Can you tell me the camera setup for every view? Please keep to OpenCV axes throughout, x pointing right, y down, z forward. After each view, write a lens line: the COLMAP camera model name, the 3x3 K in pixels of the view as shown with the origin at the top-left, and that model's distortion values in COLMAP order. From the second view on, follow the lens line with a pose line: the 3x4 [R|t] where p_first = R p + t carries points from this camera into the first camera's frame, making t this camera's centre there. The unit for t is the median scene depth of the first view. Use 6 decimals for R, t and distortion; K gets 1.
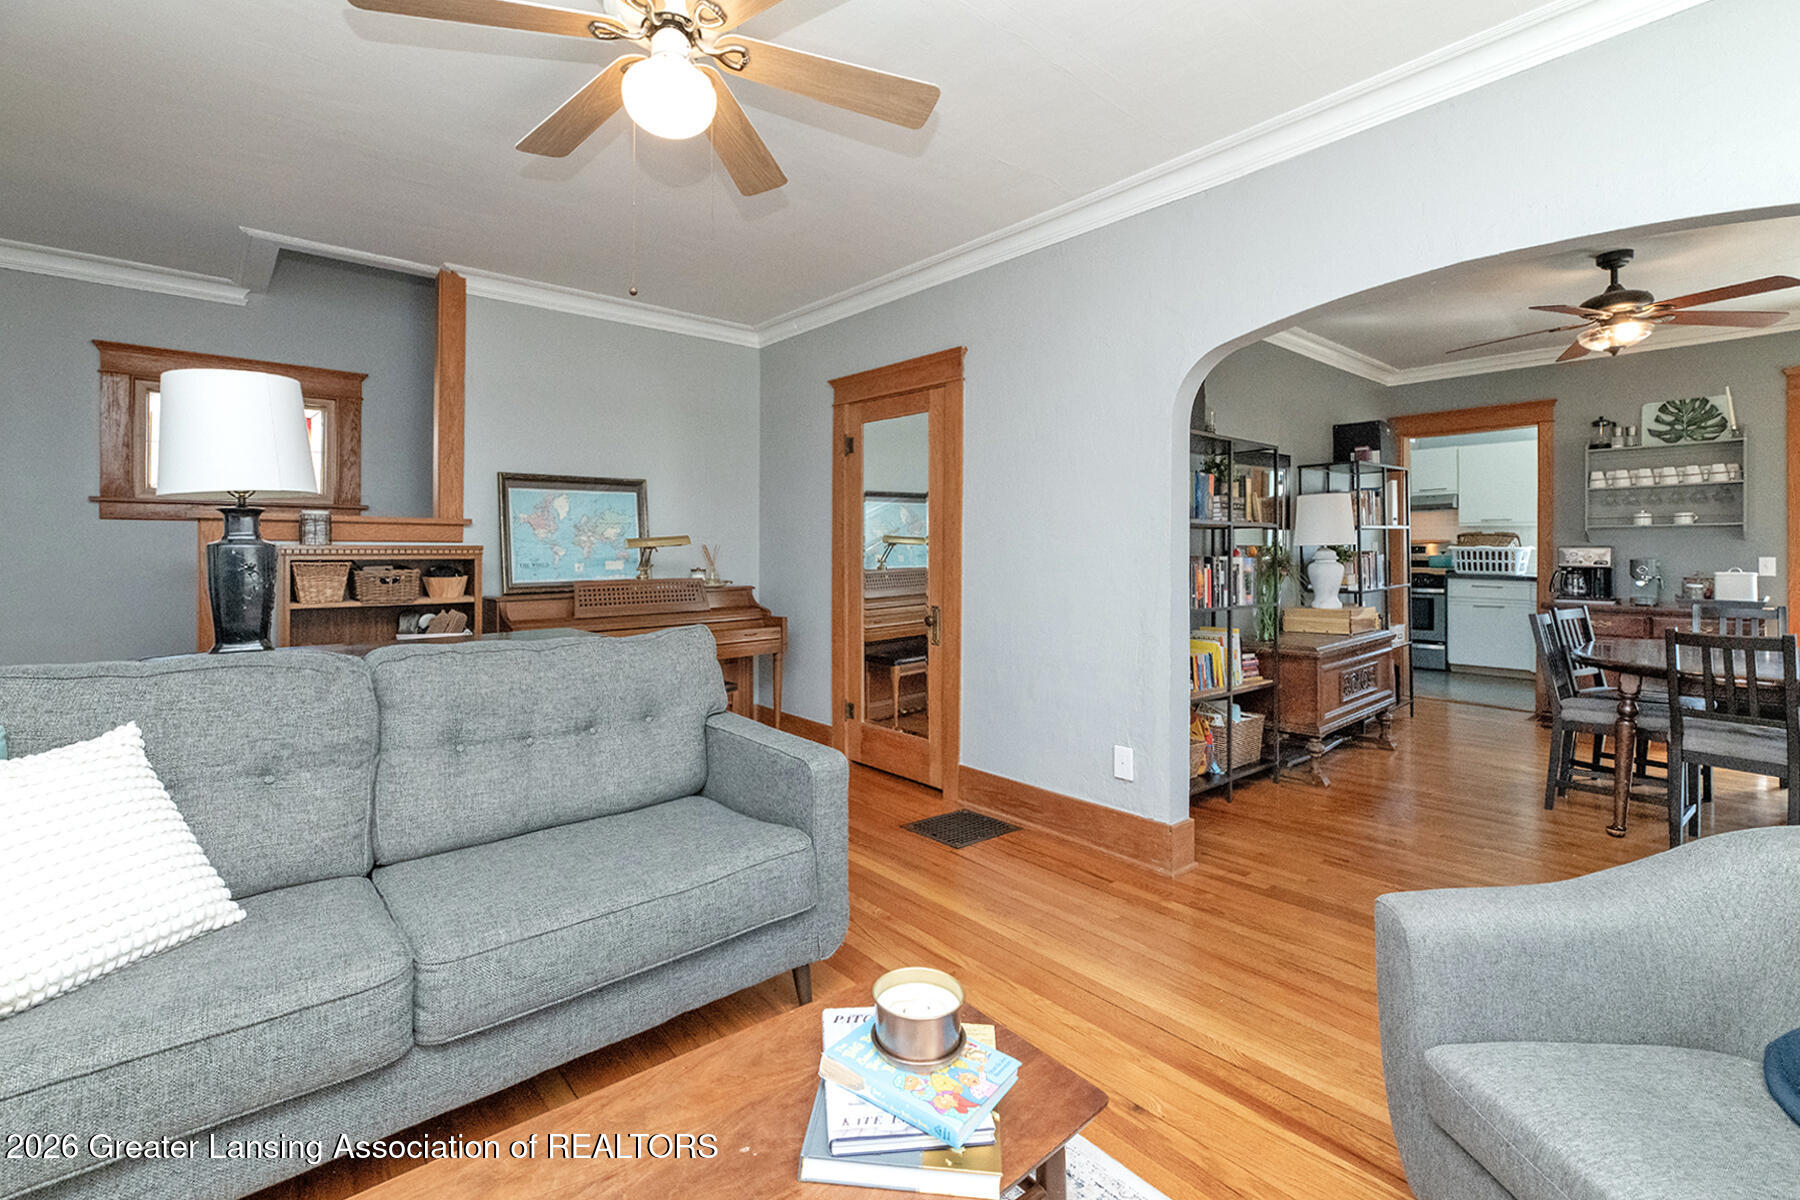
lens RADIAL K [[784.7, 0, 892.0], [0, 784.7, 553.9], [0, 0, 1]] dist [0.002141, 0.000212]
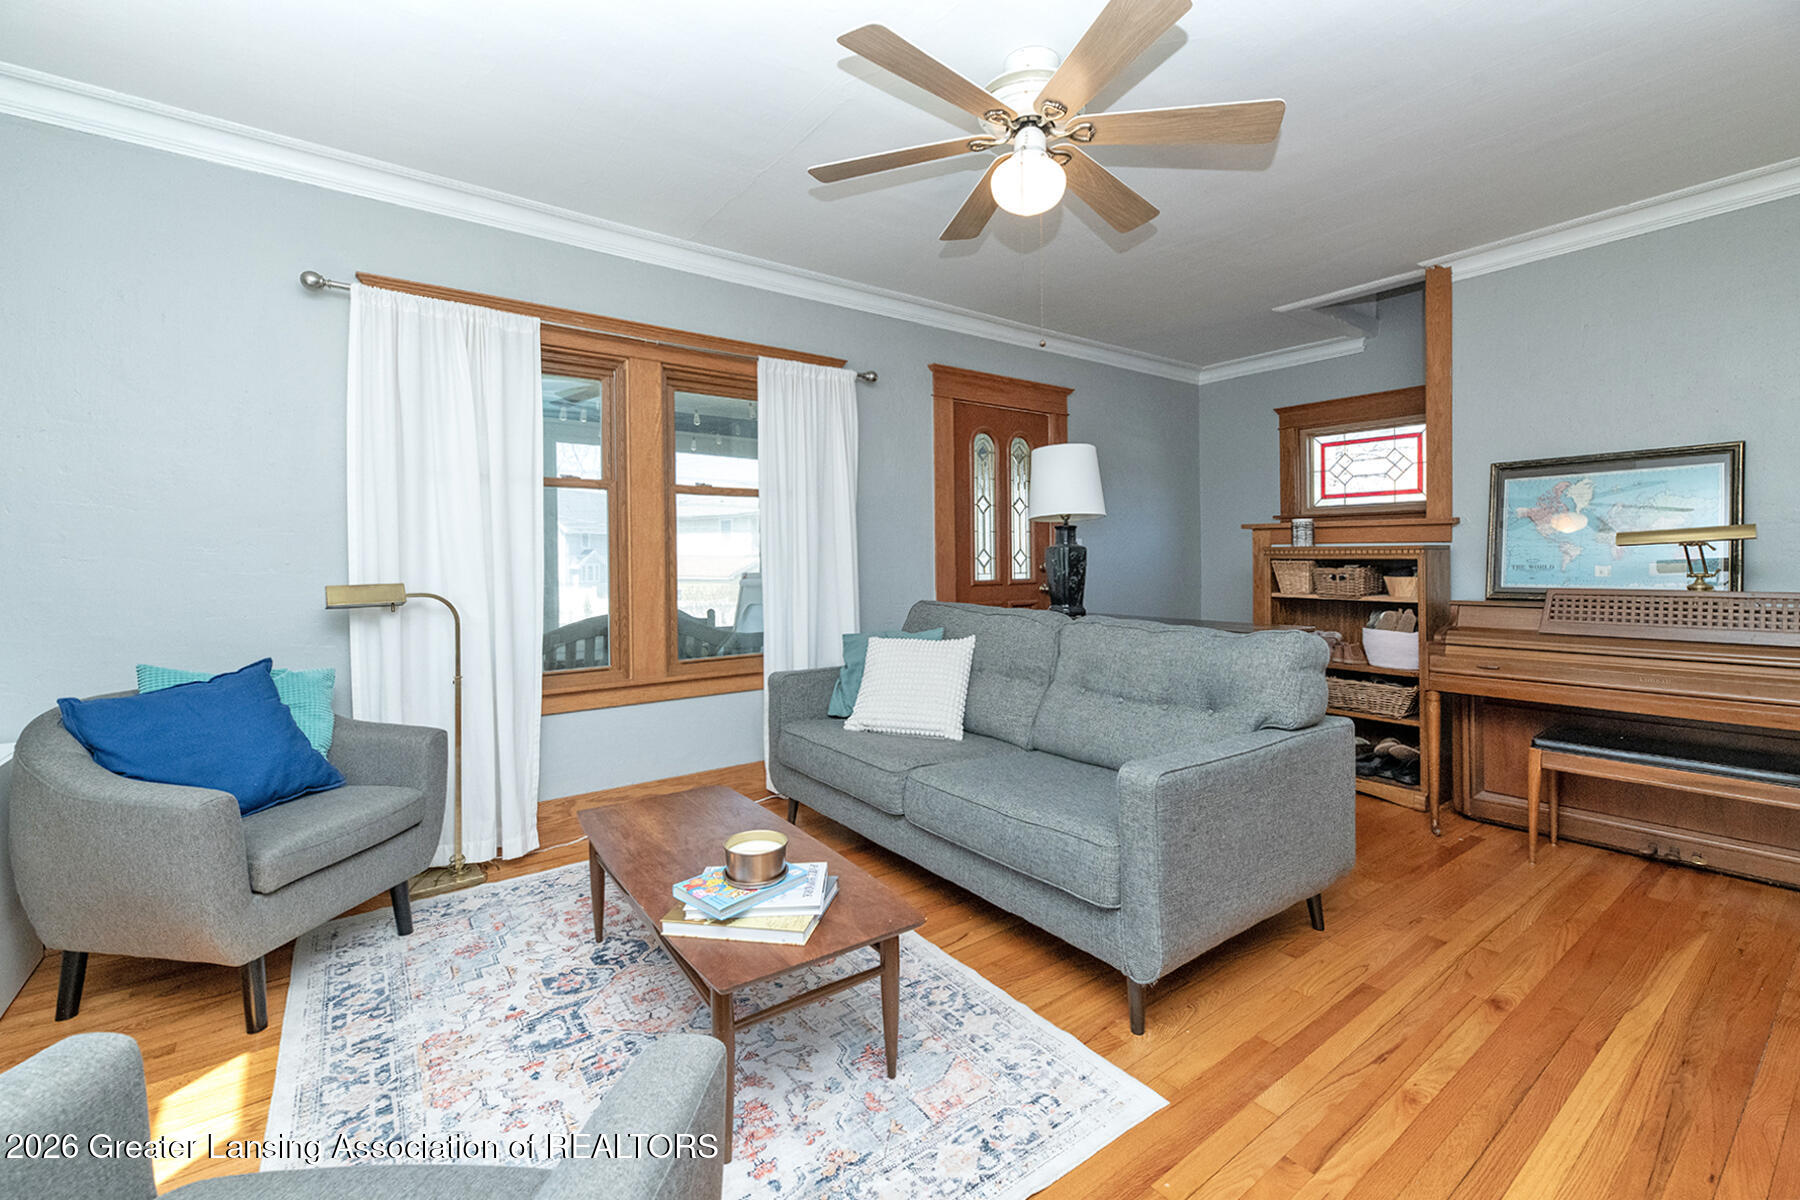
lens RADIAL K [[784.7, 0, 943.5], [0, 784.7, 563.4], [0, 0, 1]] dist [0.002141, 0.000212]
pose [[-0.046232, 0.006244, -0.998911, 0.473399], [-0.002240, 0.999977, 0.006355, 0.007591], [0.998928, 0.002532, -0.046217, 0.451880]]
